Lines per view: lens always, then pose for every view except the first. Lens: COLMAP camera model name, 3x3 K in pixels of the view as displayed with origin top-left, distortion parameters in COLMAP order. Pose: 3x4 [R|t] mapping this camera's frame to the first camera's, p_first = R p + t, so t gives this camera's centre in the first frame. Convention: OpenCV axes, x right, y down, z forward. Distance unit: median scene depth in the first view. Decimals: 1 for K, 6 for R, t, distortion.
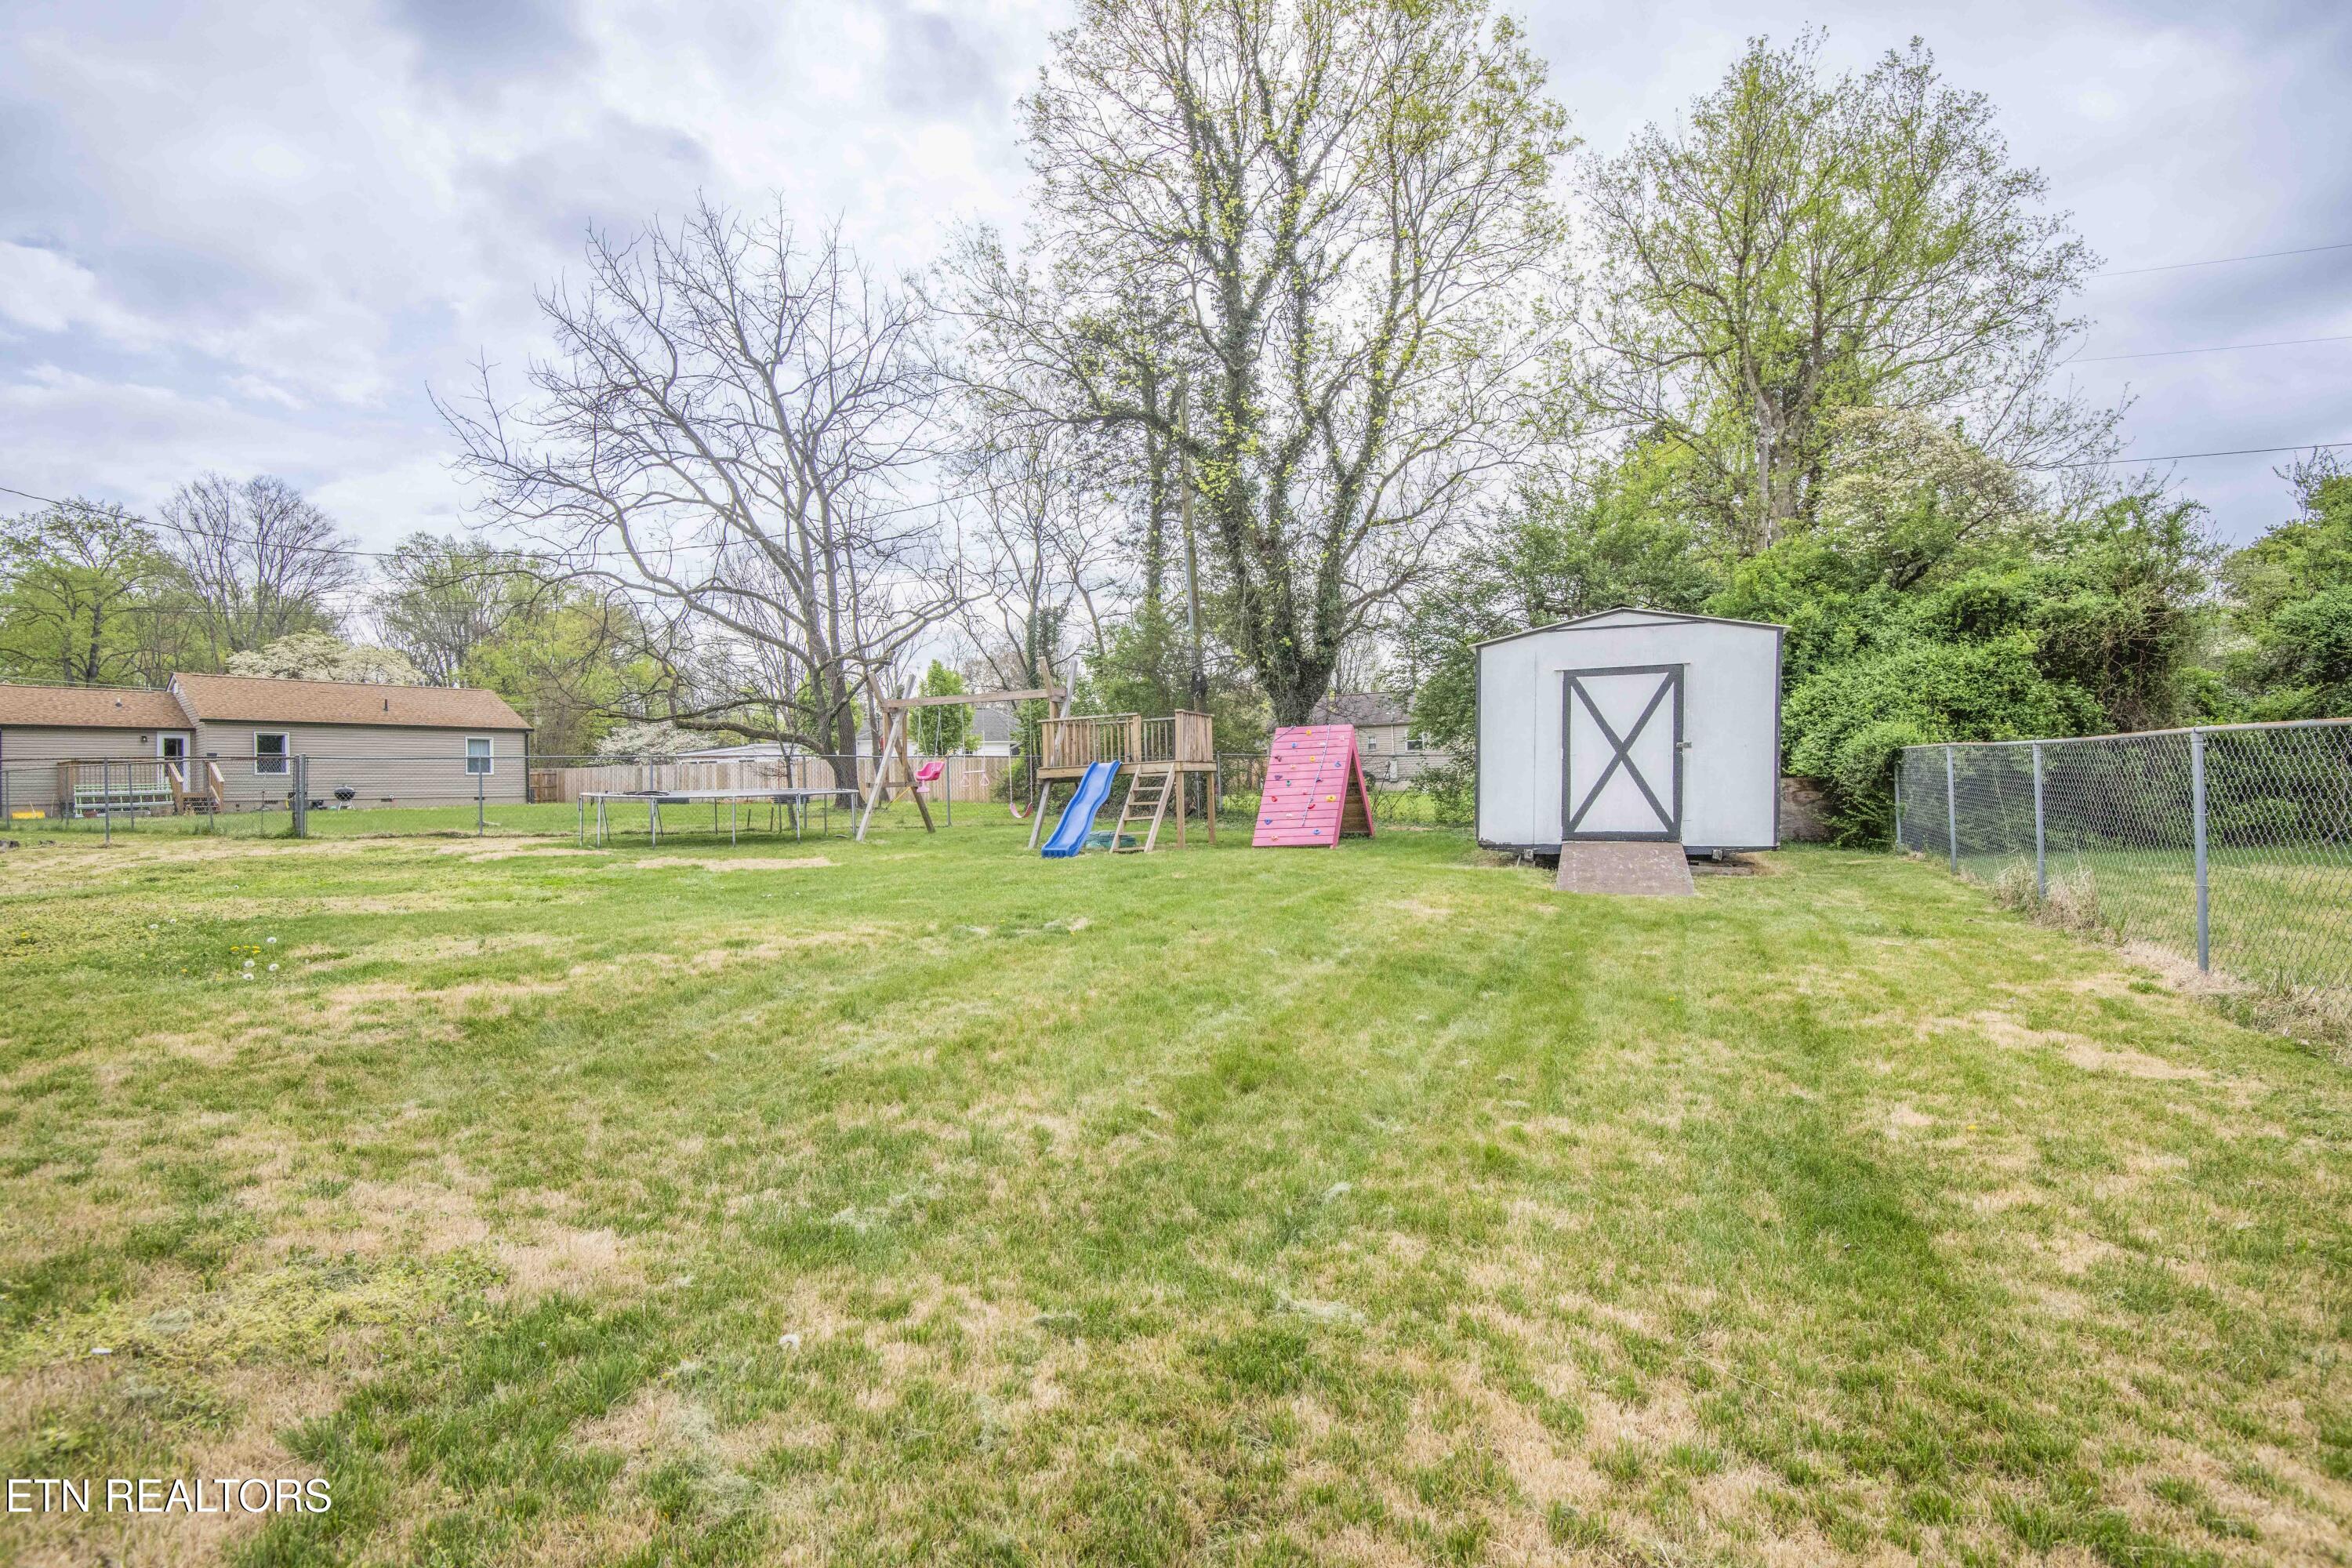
lens RADIAL K [[1096.8, 0, 1182.7], [0, 1096.8, 783.8], [0, 0, 1]] dist [-0.004448, -0.017203]
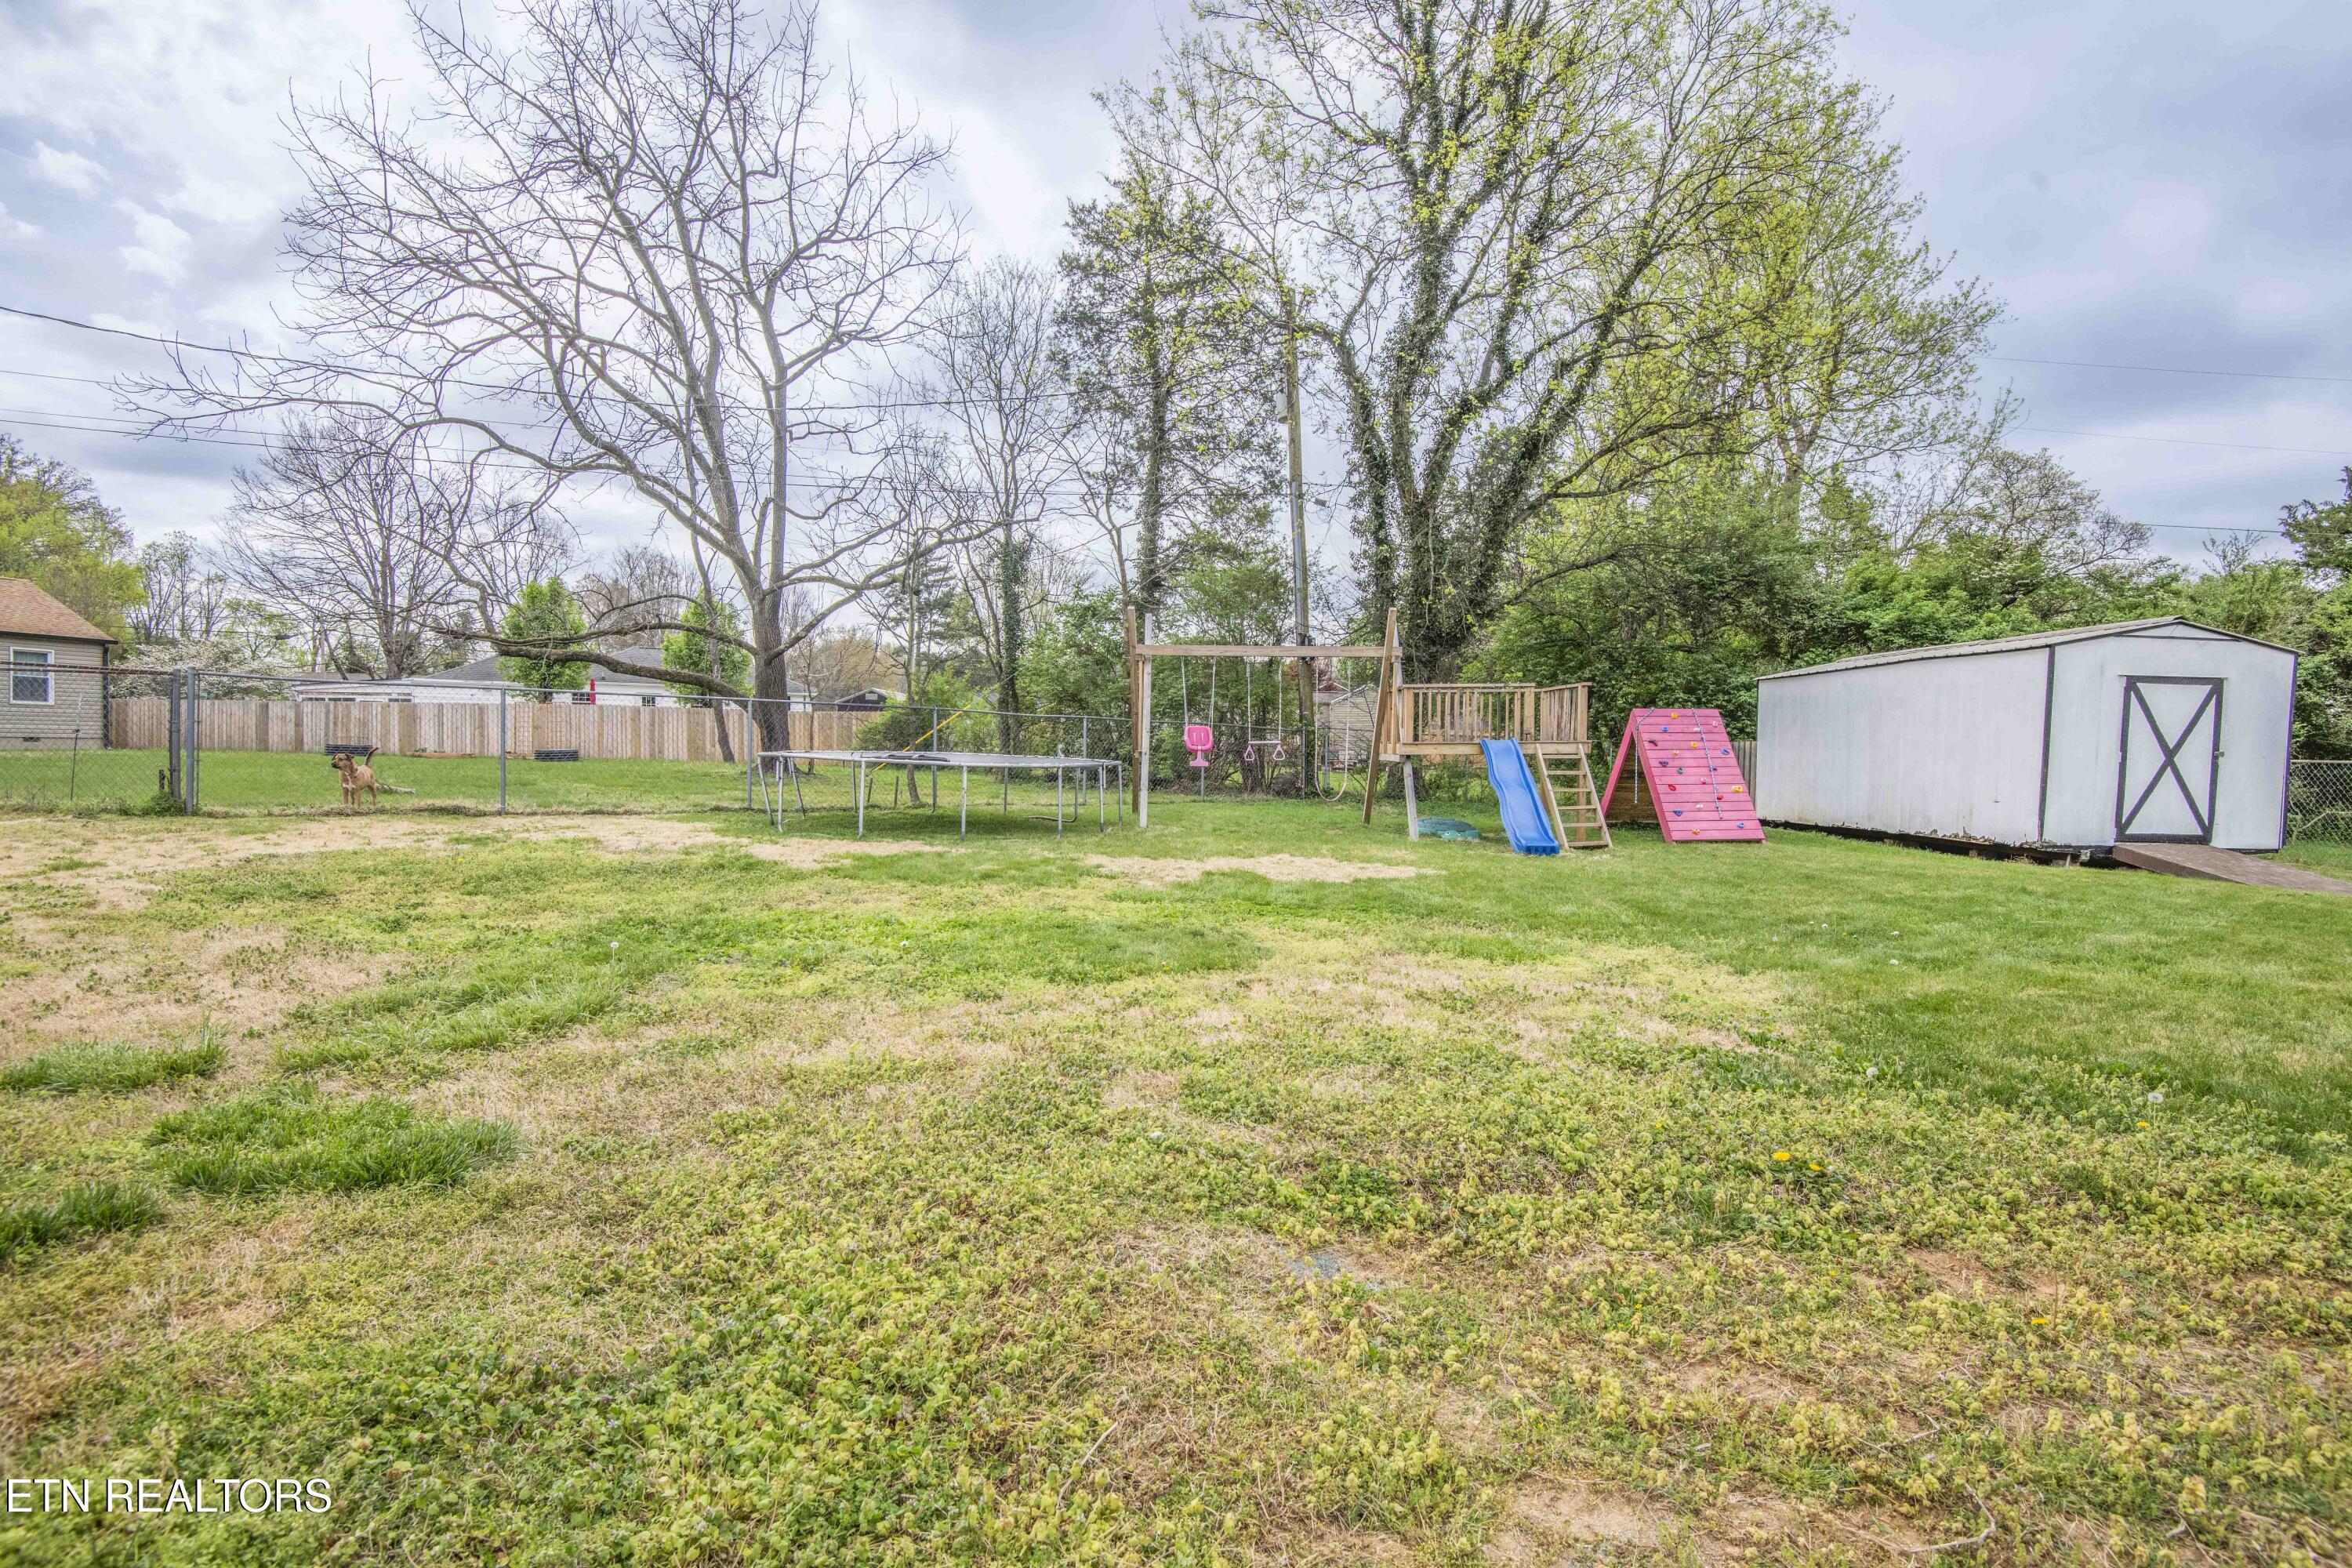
lens RADIAL K [[1100.4, 0, 1183.7], [0, 1100.4, 780.2], [0, 0, 1]] dist [-0.000688, -0.023657]
pose [[0.922047, 0.023058, 0.386390, -0.845037], [-0.034231, 0.999170, 0.022059, 0.001189], [-0.385561, -0.033566, 0.922072, 0.407616]]
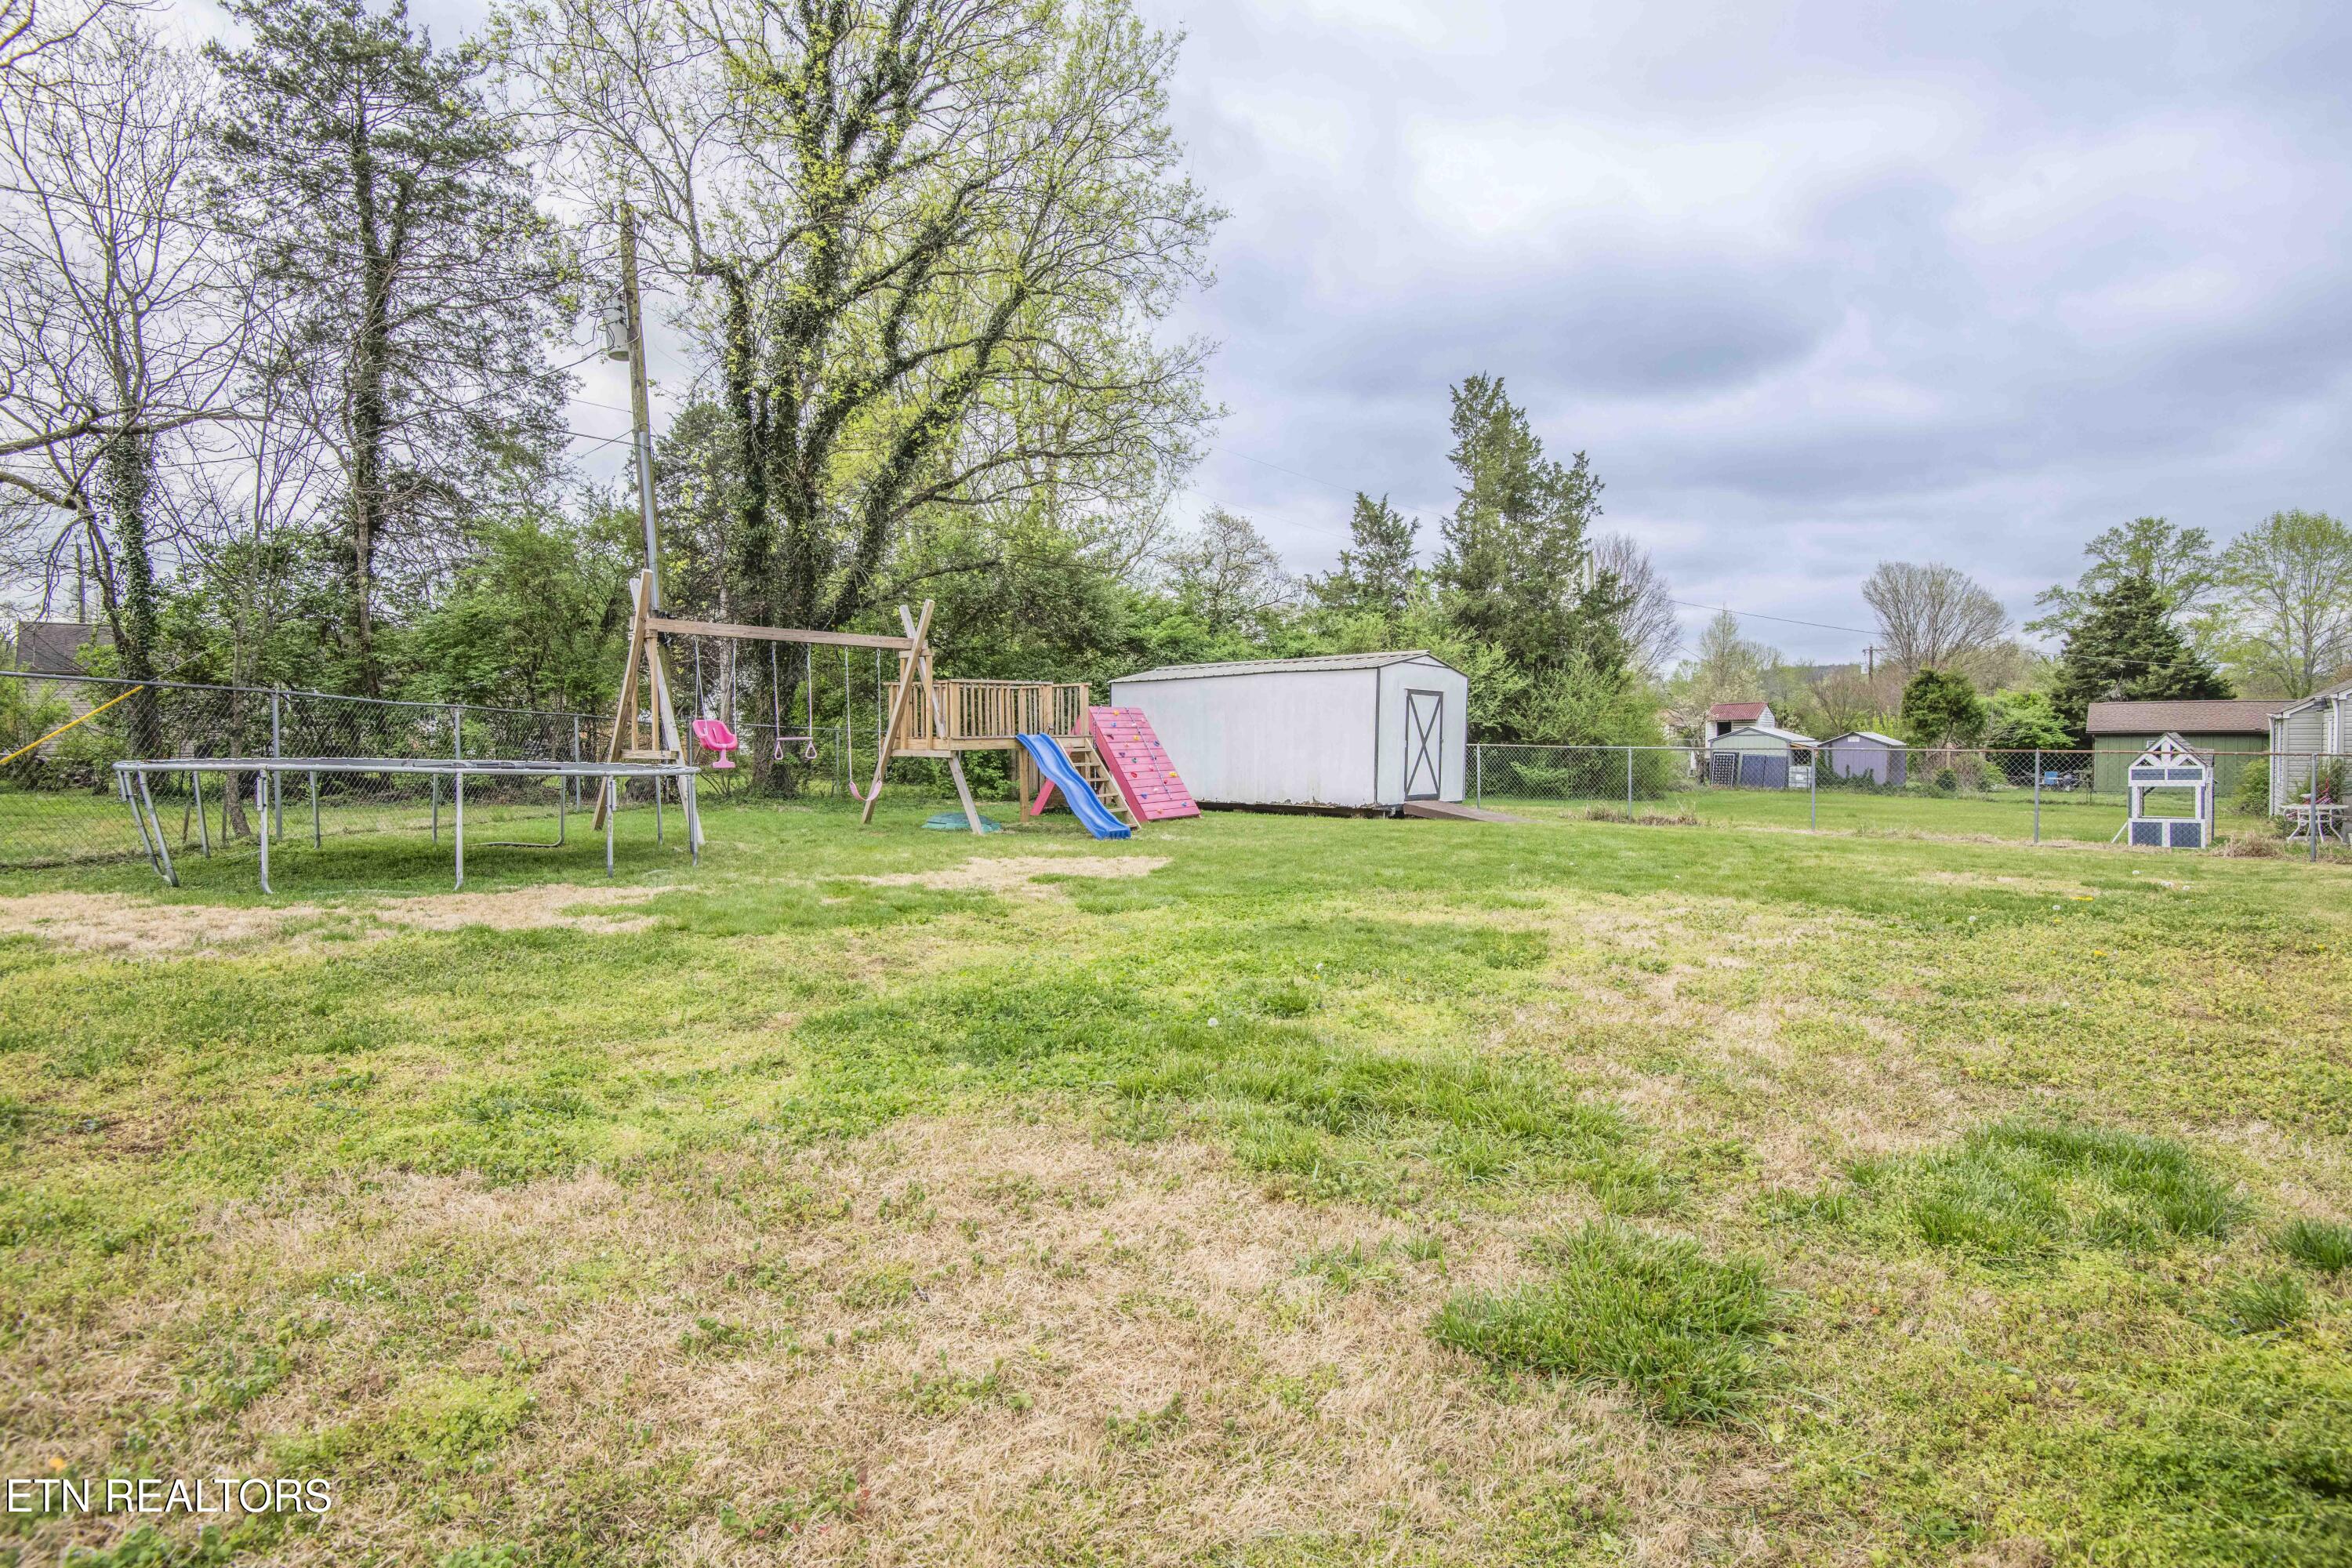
lens RADIAL K [[1086.7, 0, 1183.8], [0, 1086.7, 781.9], [0, 0, 1]] dist [0.000327, -0.032583]
pose [[0.344975, -0.012301, 0.938531, -1.163116], [-0.011219, 0.999789, 0.017228, 0.002190], [-0.938545, -0.016473, 0.344764, 0.773228]]
